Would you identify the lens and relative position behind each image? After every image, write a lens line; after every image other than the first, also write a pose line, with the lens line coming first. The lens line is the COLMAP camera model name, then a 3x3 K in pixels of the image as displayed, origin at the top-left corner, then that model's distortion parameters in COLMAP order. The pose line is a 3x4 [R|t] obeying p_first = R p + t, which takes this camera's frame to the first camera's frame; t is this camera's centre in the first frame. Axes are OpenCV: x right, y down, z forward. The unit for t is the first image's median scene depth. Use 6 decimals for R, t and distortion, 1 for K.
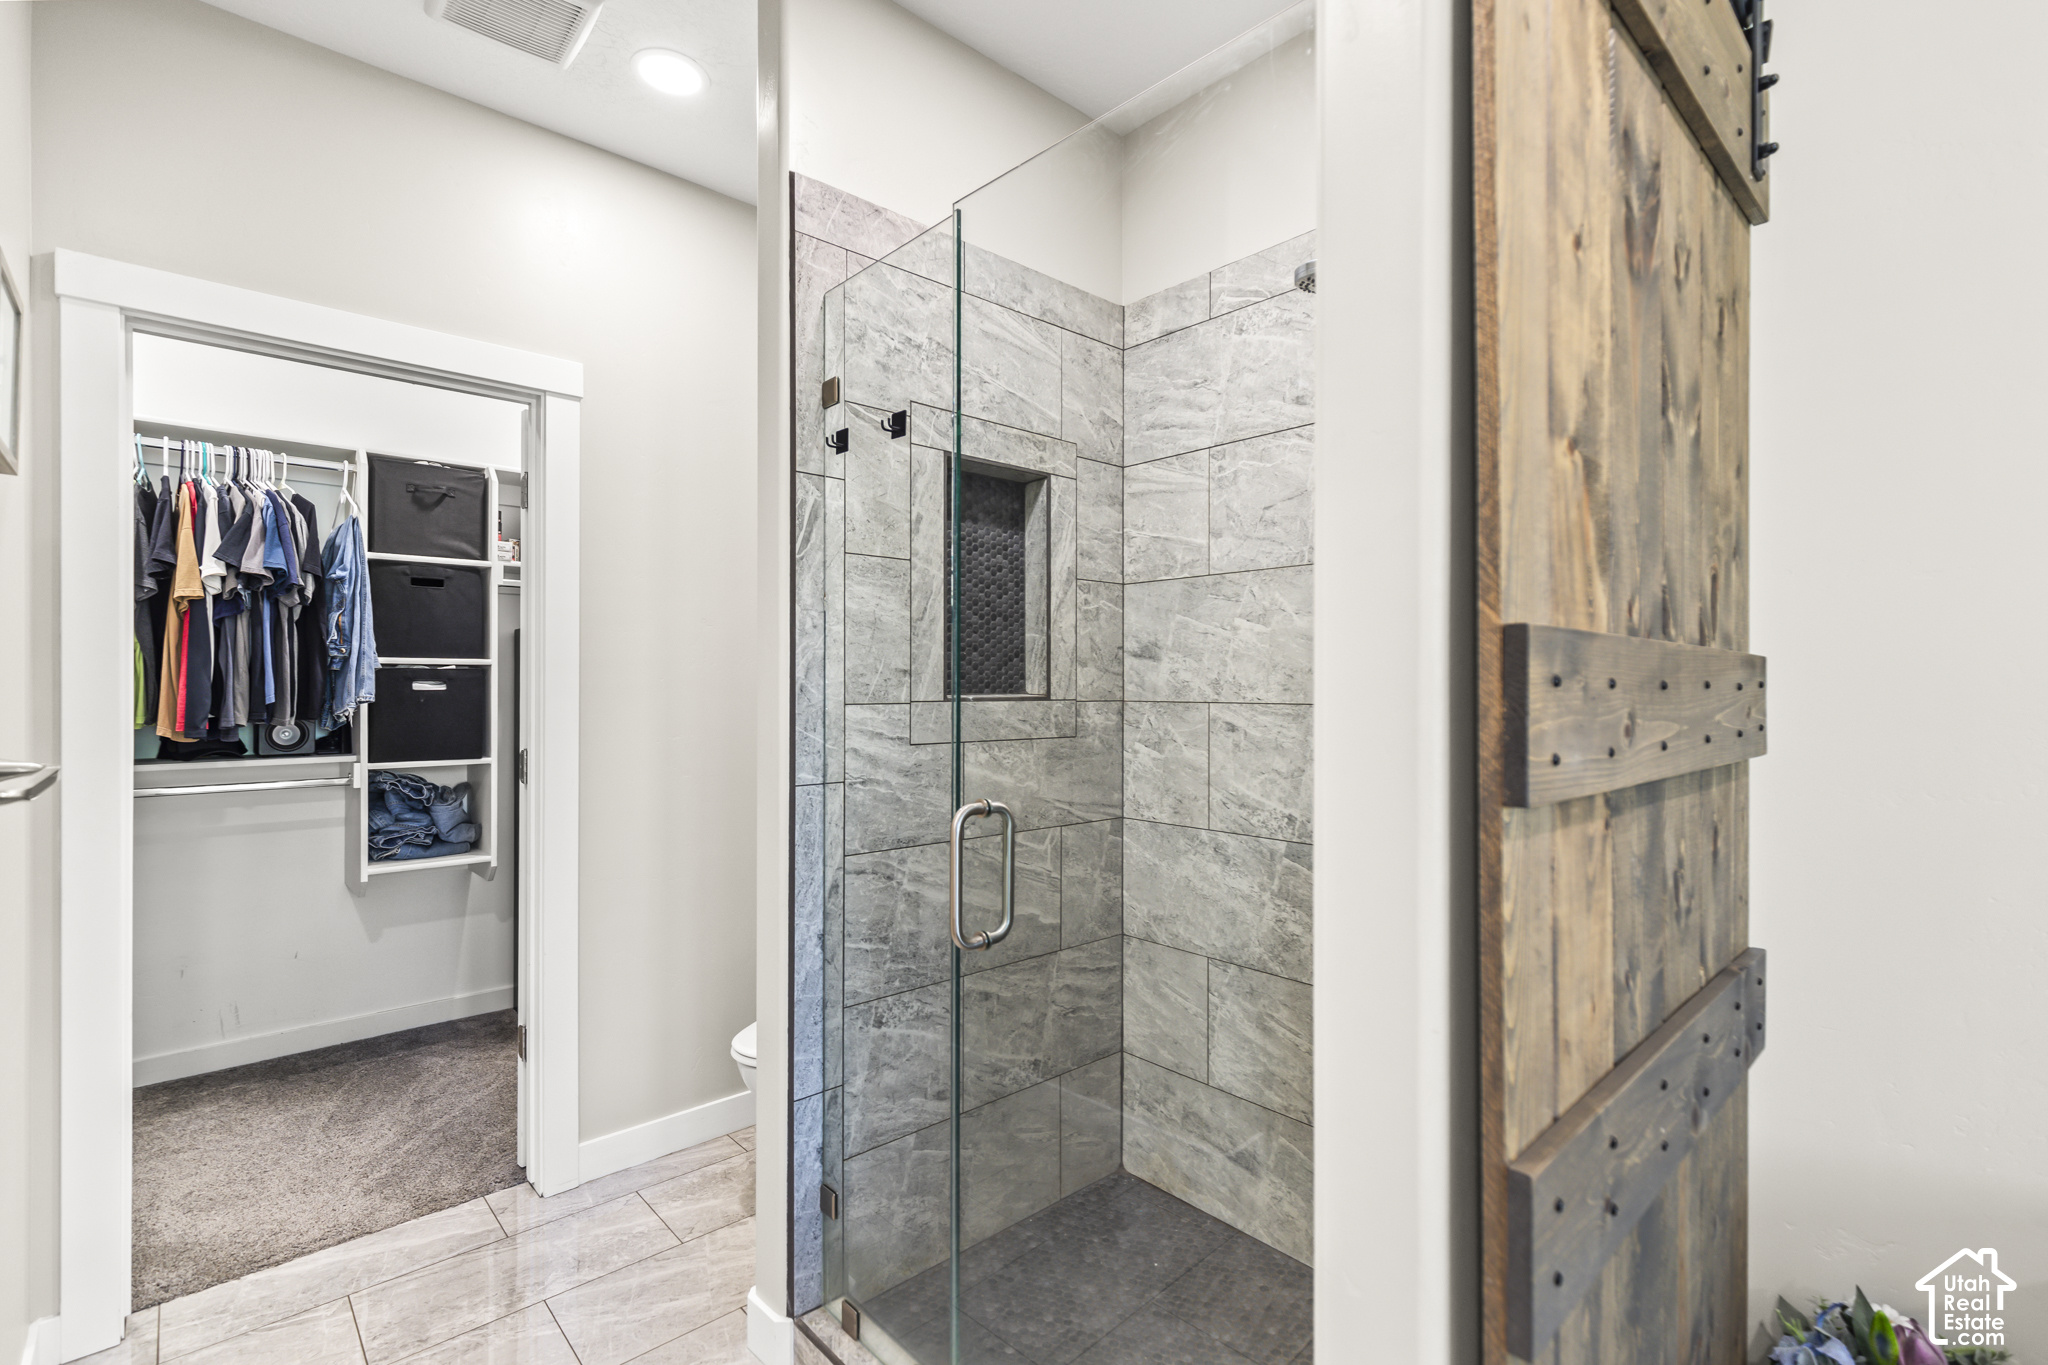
lens RADIAL K [[915.0, 0, 1002.4], [0, 915.0, 685.2], [0, 0, 1]] dist [0.001894, 0.000655]
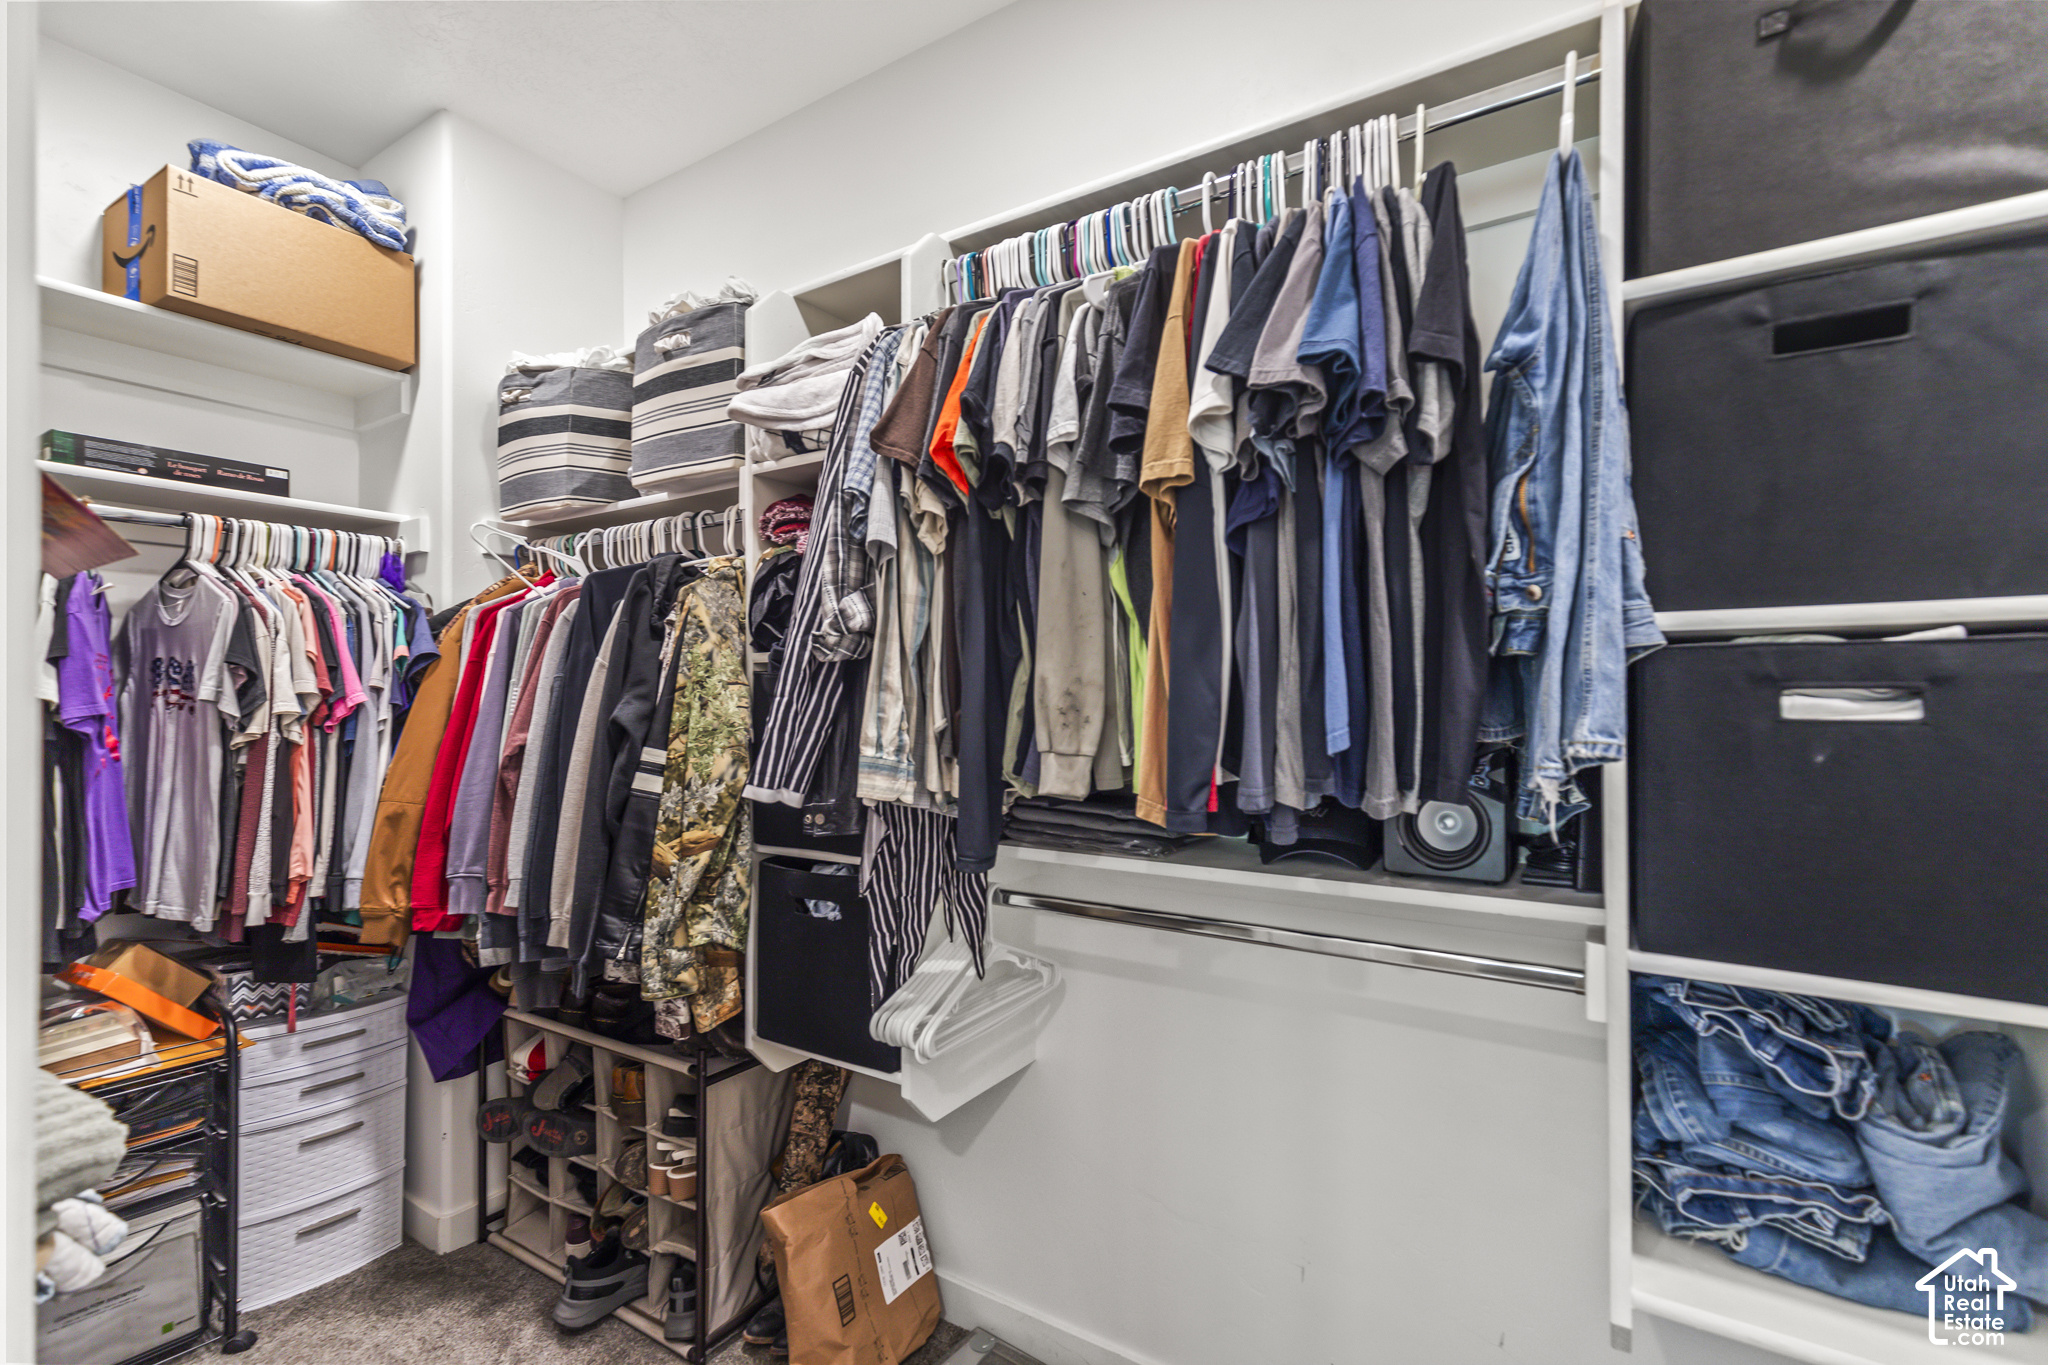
lens RADIAL K [[916.2, 0, 1036.2], [0, 916.2, 691.6], [0, 0, 1]] dist [0.005539, 0.000642]
pose [[0.283077, -0.013888, -0.958997, -0.505036], [-0.002416, 0.999882, -0.015193, 0.001612], [0.959094, 0.006618, 0.283010, 0.808478]]
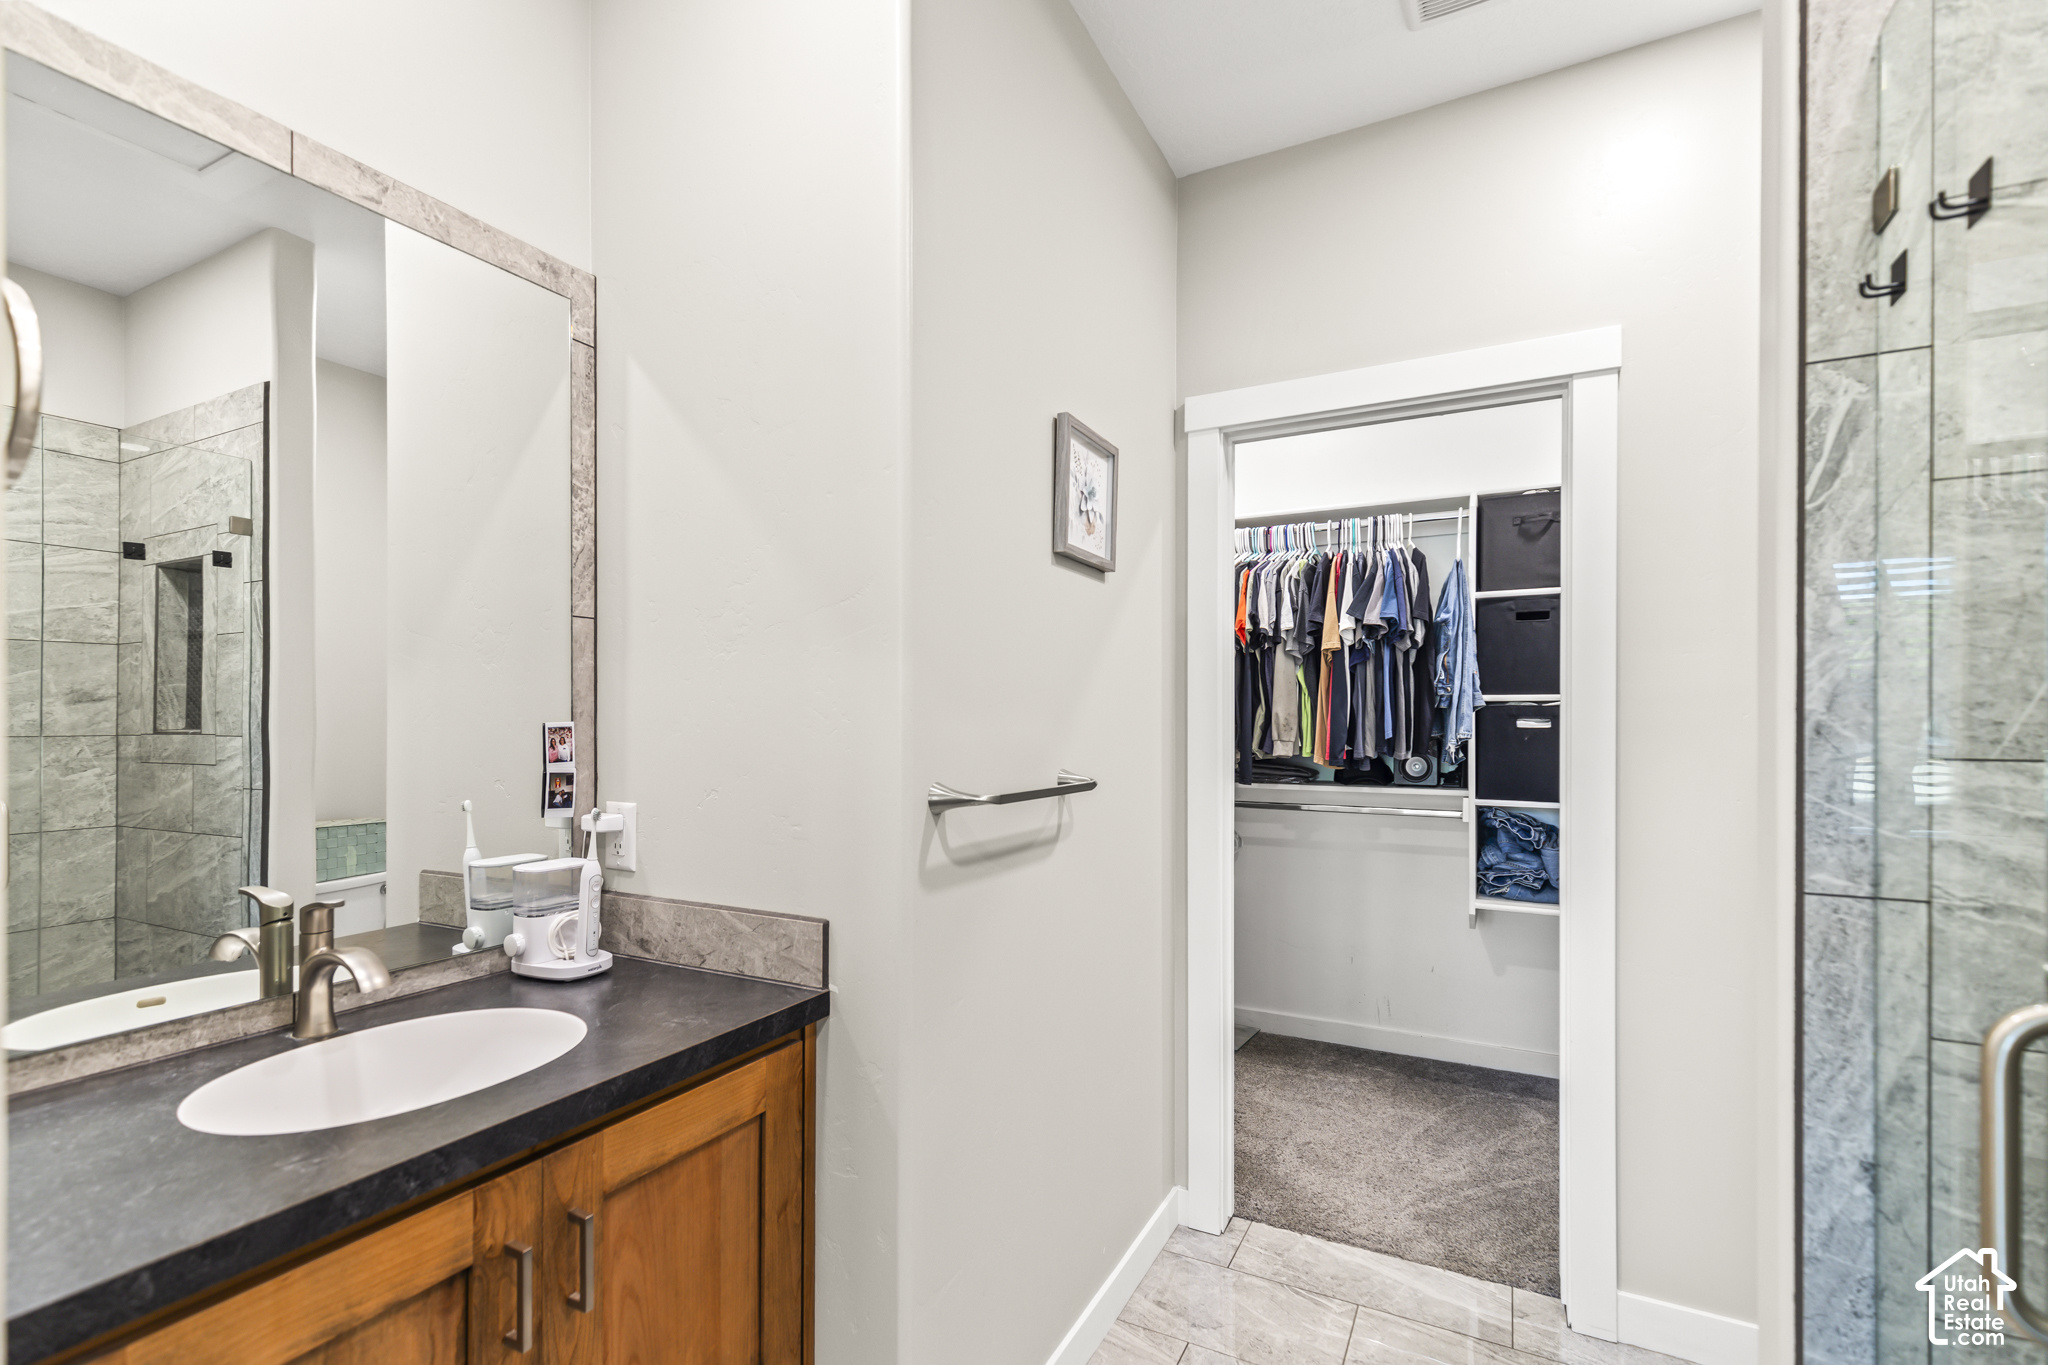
lens RADIAL K [[914.2, 0, 1039.4], [0, 914.2, 721.1], [0, 0, 1]] dist [0.003240, 0.000332]
pose [[0.363043, 0.000657, -0.931772, 0.092464], [-0.002301, 0.999997, -0.000191, -0.000413], [0.931770, 0.002213, 0.363044, 0.199325]]
